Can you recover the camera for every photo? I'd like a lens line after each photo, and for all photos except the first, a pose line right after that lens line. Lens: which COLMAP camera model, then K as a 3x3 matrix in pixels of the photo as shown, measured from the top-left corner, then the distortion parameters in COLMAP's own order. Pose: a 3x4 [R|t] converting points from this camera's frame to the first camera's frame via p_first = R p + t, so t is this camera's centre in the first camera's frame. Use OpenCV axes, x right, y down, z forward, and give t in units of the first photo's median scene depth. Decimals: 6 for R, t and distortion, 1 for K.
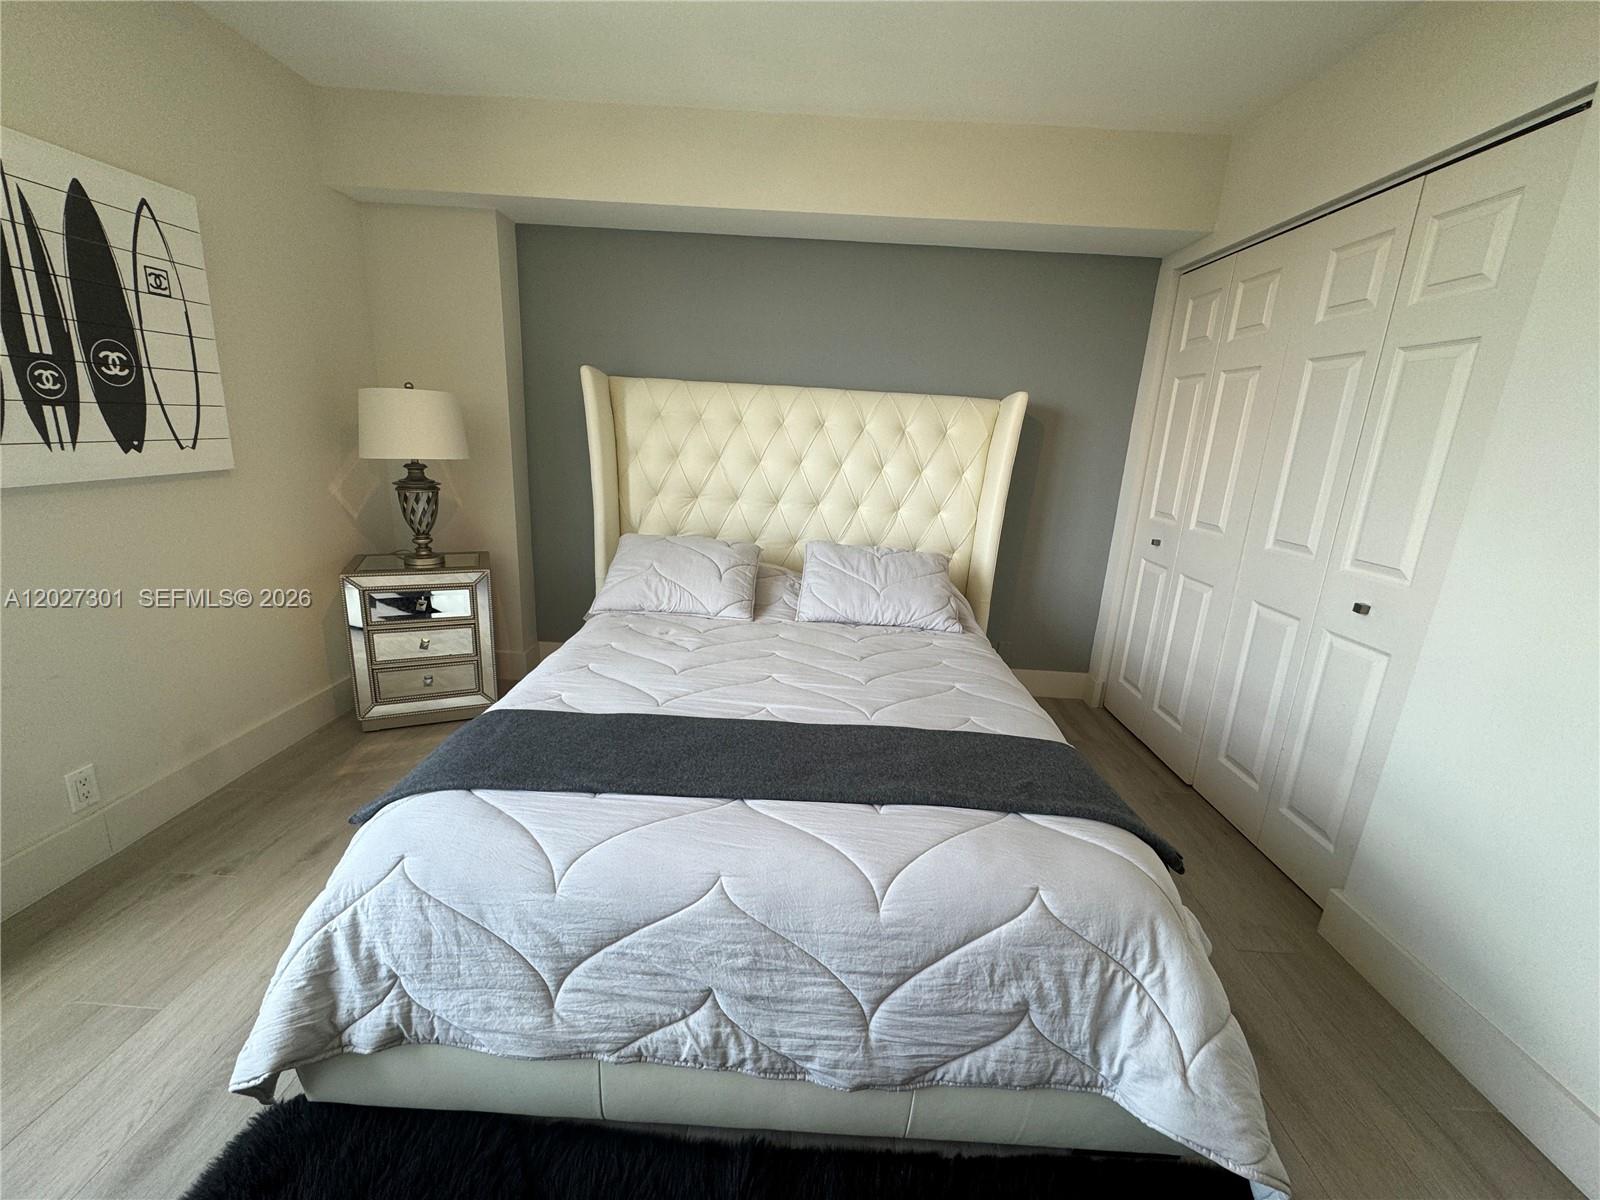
lens RADIAL K [[639.9, 0, 800.8], [0, 639.9, 597.7], [0, 0, 1]] dist [-0.001585, 0.000257]
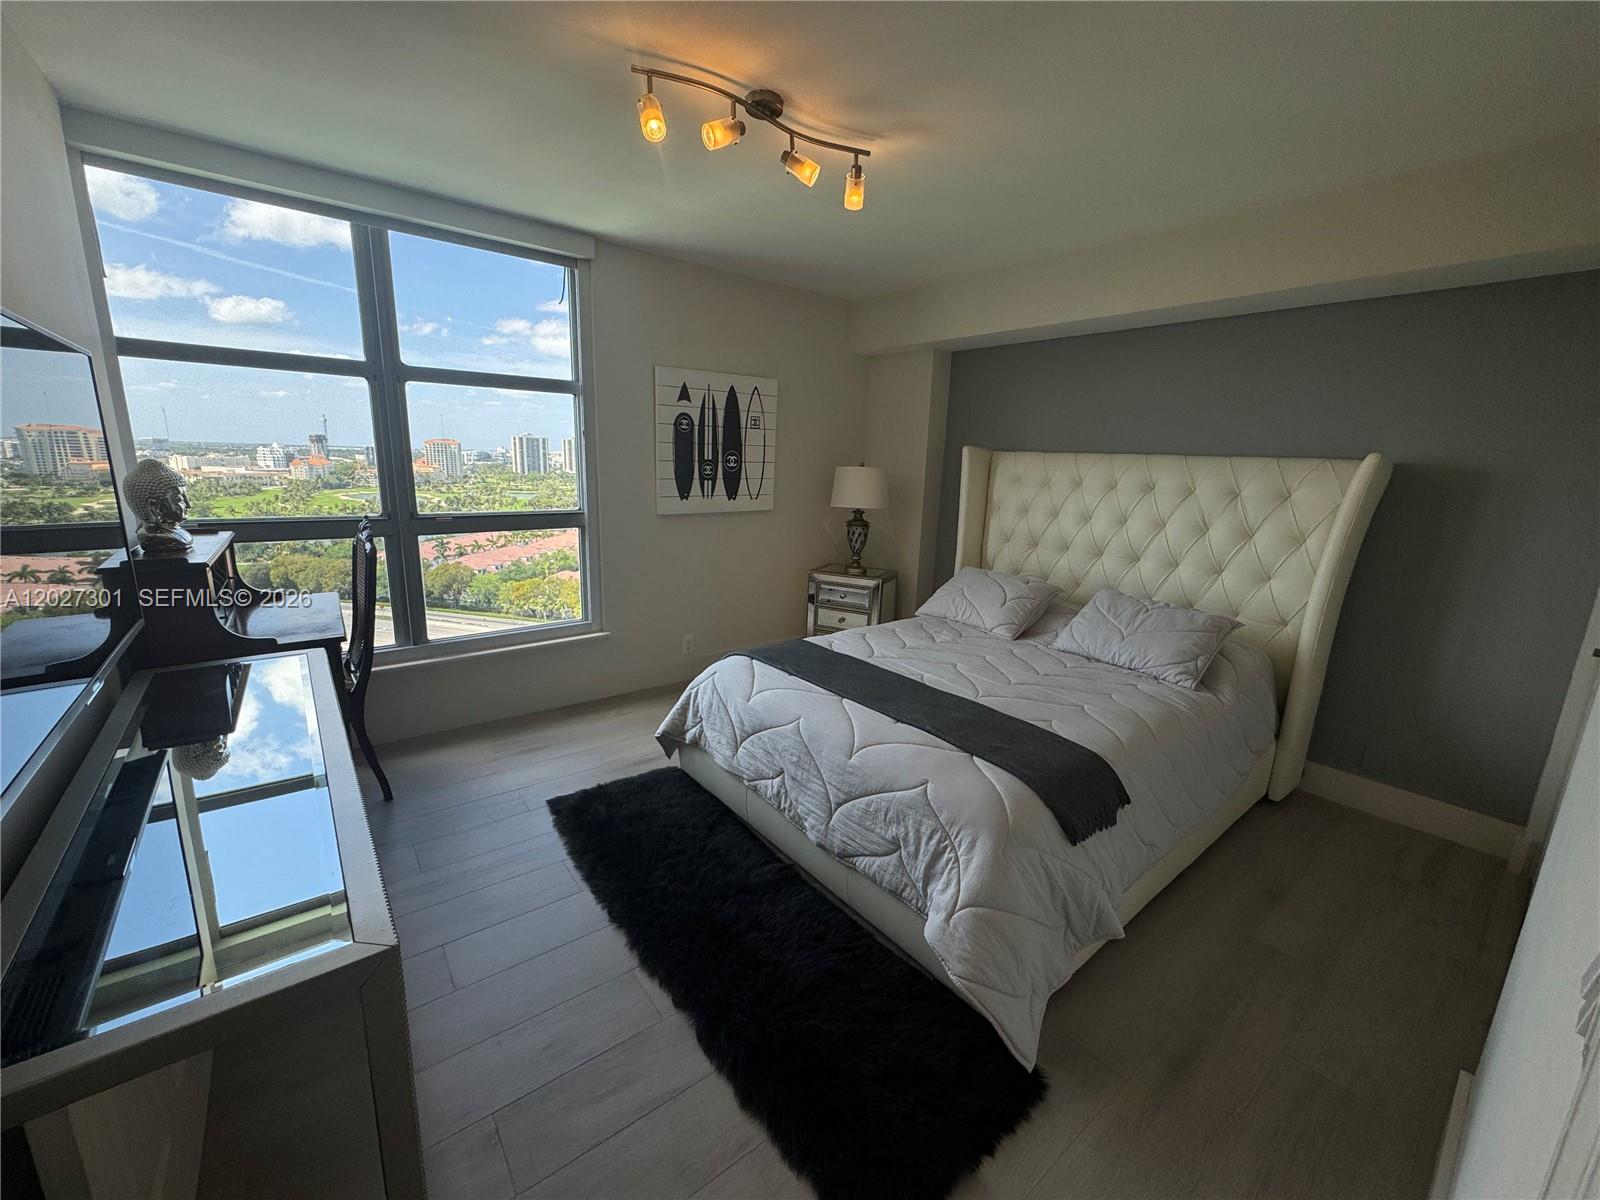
lens RADIAL K [[639.9, 0, 800.8], [0, 639.9, 597.7], [0, 0, 1]] dist [-0.001585, 0.000257]
pose [[0.639998, 0.134864, -0.756448, 0.857905], [-0.196848, 0.980399, 0.008248, 0.037012], [0.742734, 0.143627, 0.654002, -0.224105]]
